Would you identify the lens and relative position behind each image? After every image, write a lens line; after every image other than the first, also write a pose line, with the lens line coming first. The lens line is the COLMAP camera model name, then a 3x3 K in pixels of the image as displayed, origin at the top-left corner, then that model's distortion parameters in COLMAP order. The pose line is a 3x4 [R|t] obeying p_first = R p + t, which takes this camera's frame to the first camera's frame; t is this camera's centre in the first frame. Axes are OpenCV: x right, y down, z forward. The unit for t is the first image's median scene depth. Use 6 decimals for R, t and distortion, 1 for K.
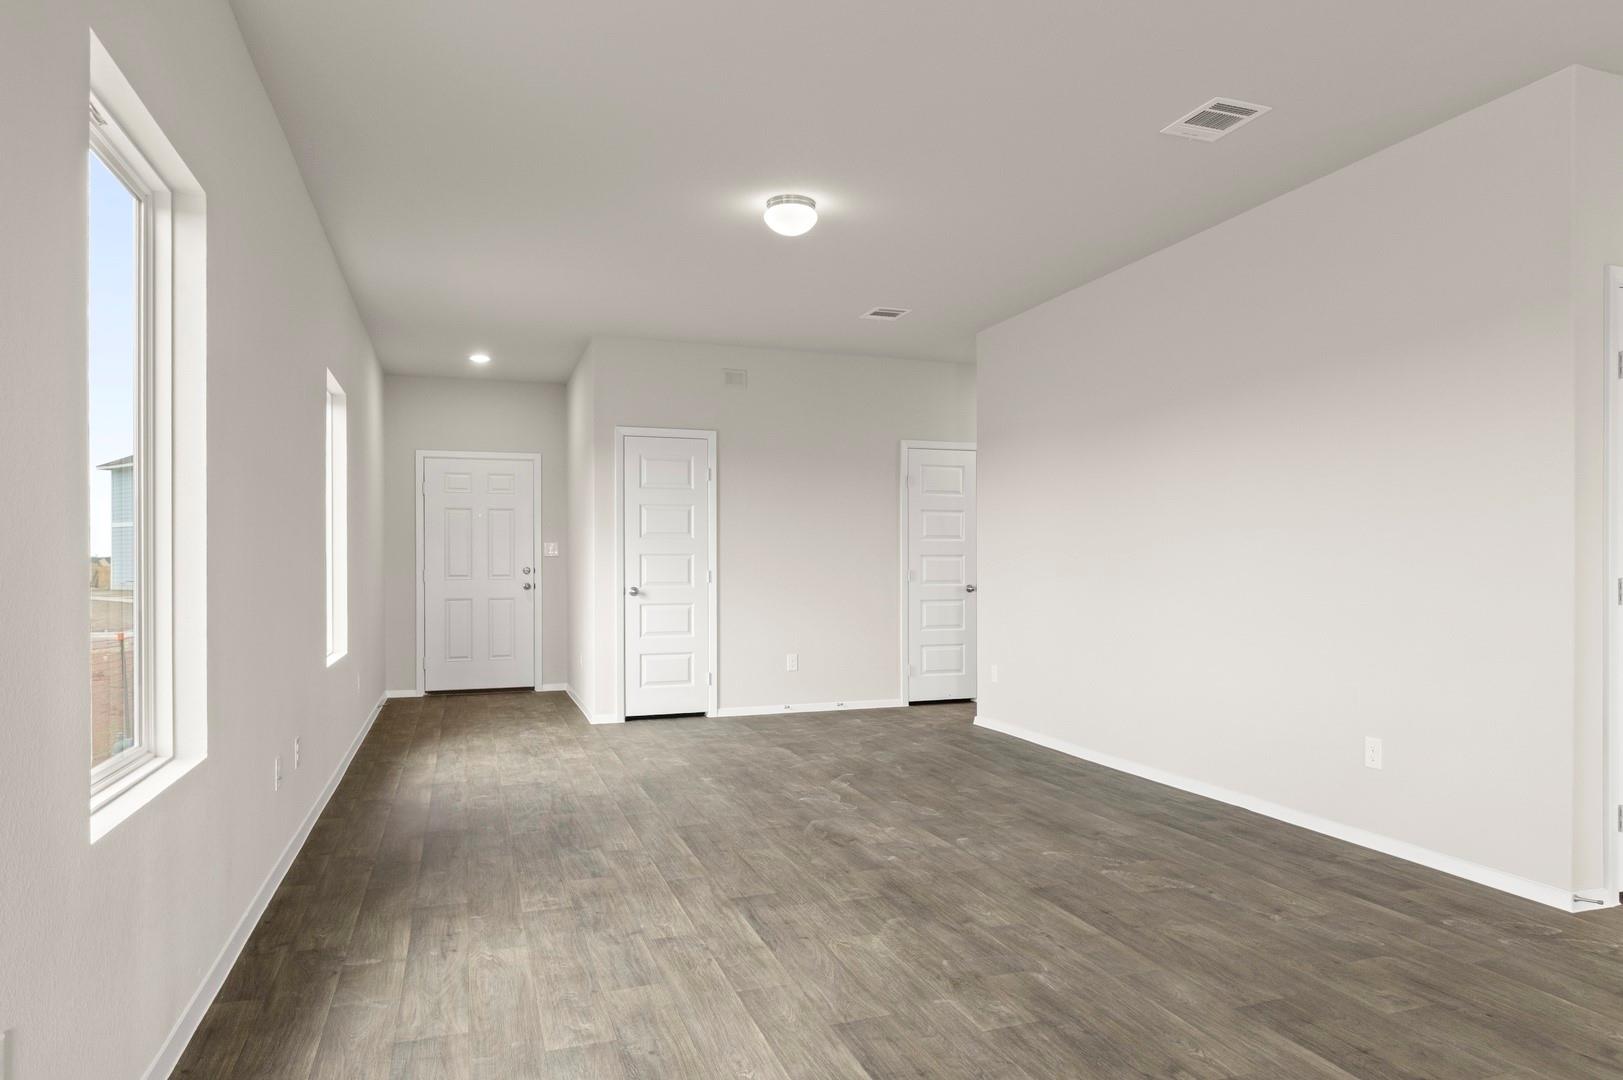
lens RADIAL K [[981.4, 0, 844.1], [0, 981.4, 562.2], [0, 0, 1]] dist [-0.000187, 0.000049]
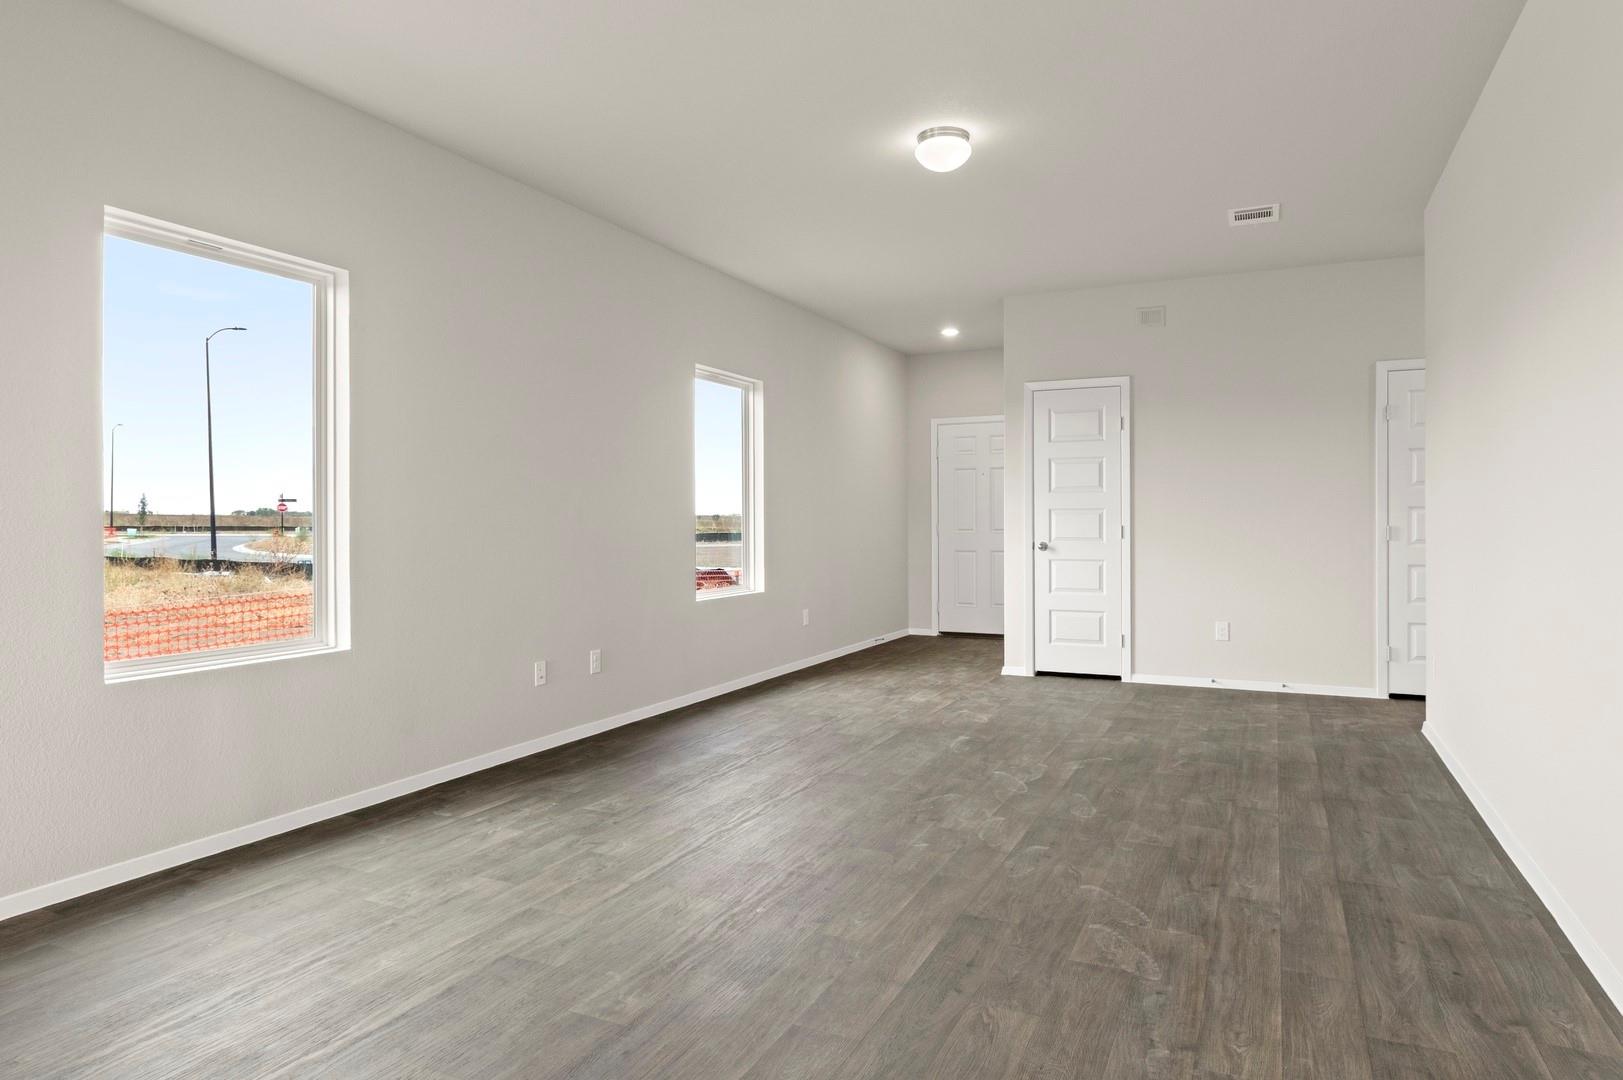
lens RADIAL K [[945.4, 0, 836.1], [0, 945.4, 526.0], [0, 0, 1]] dist [0.001793, -0.000163]
pose [[0.722540, 0.003965, -0.691318, 0.297929], [0.002605, 0.999961, 0.008458, 0.000397], [0.691325, -0.007912, 0.722501, 0.161631]]
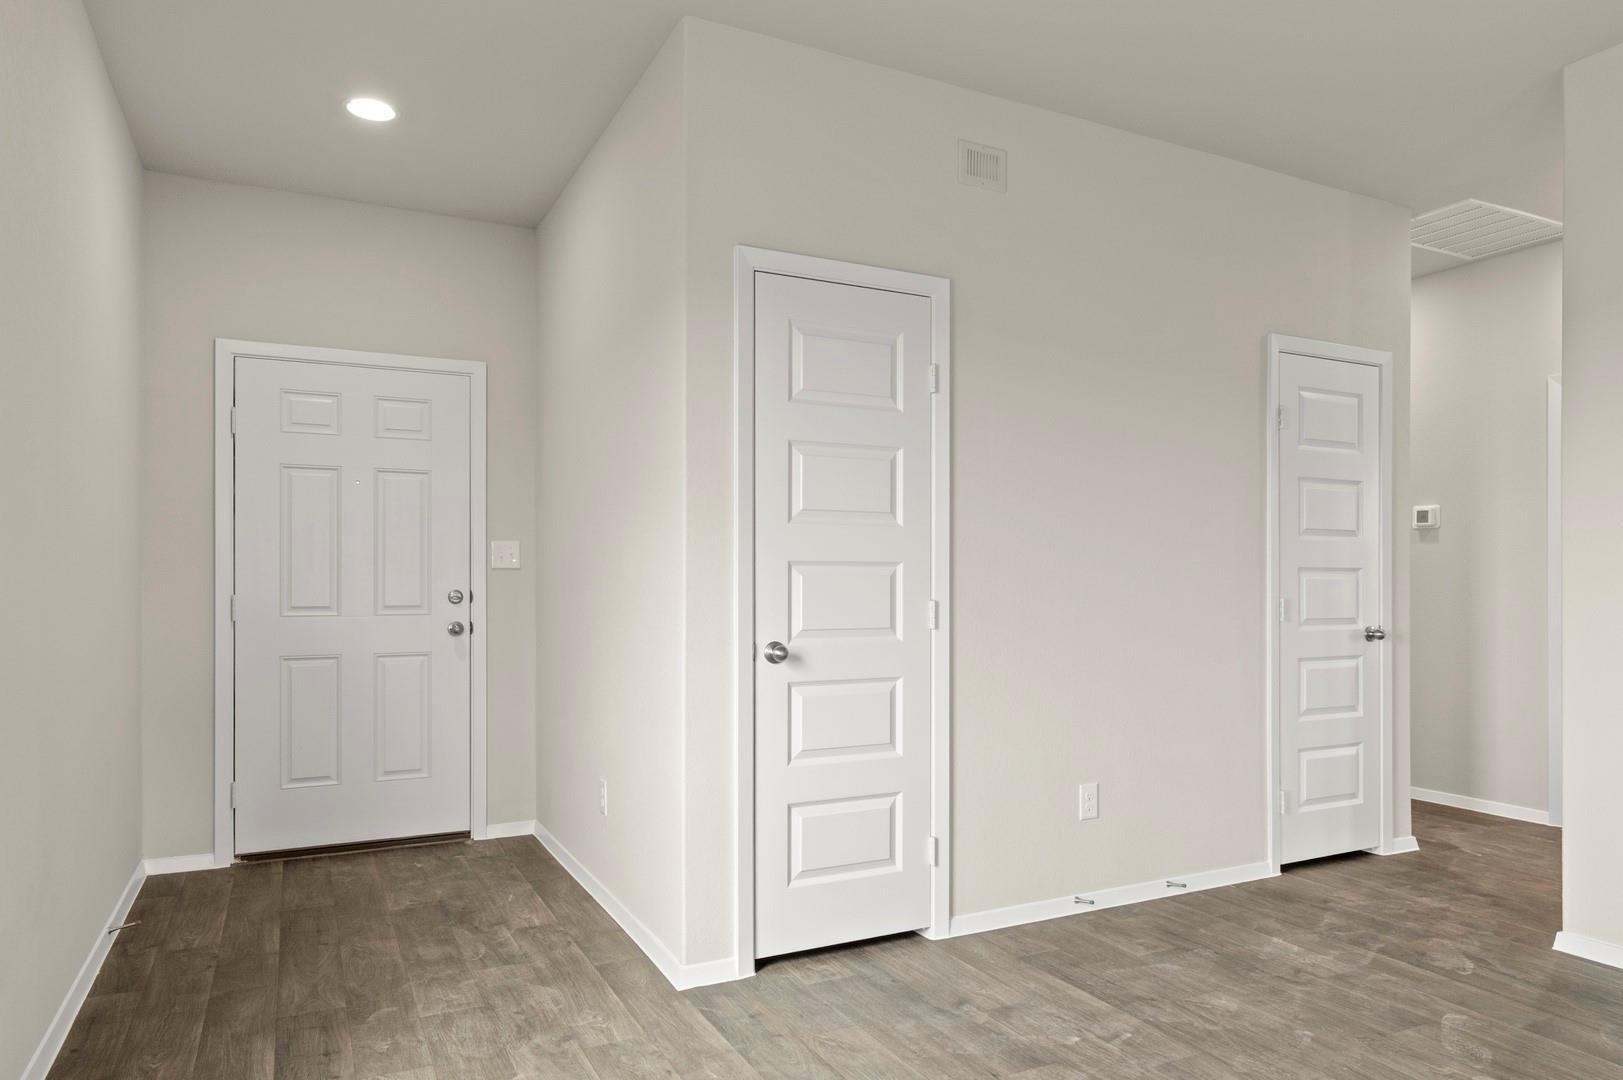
lens RADIAL K [[1011.9, 0, 841.3], [0, 1011.9, 579.6], [0, 0, 1]] dist [-0.001100, -0.000251]
pose [[0.991739, 0.002984, 0.128234, -0.241386], [-0.002908, 0.999995, -0.000779, -0.000403], [-0.128235, 0.000400, 0.991744, 0.578082]]
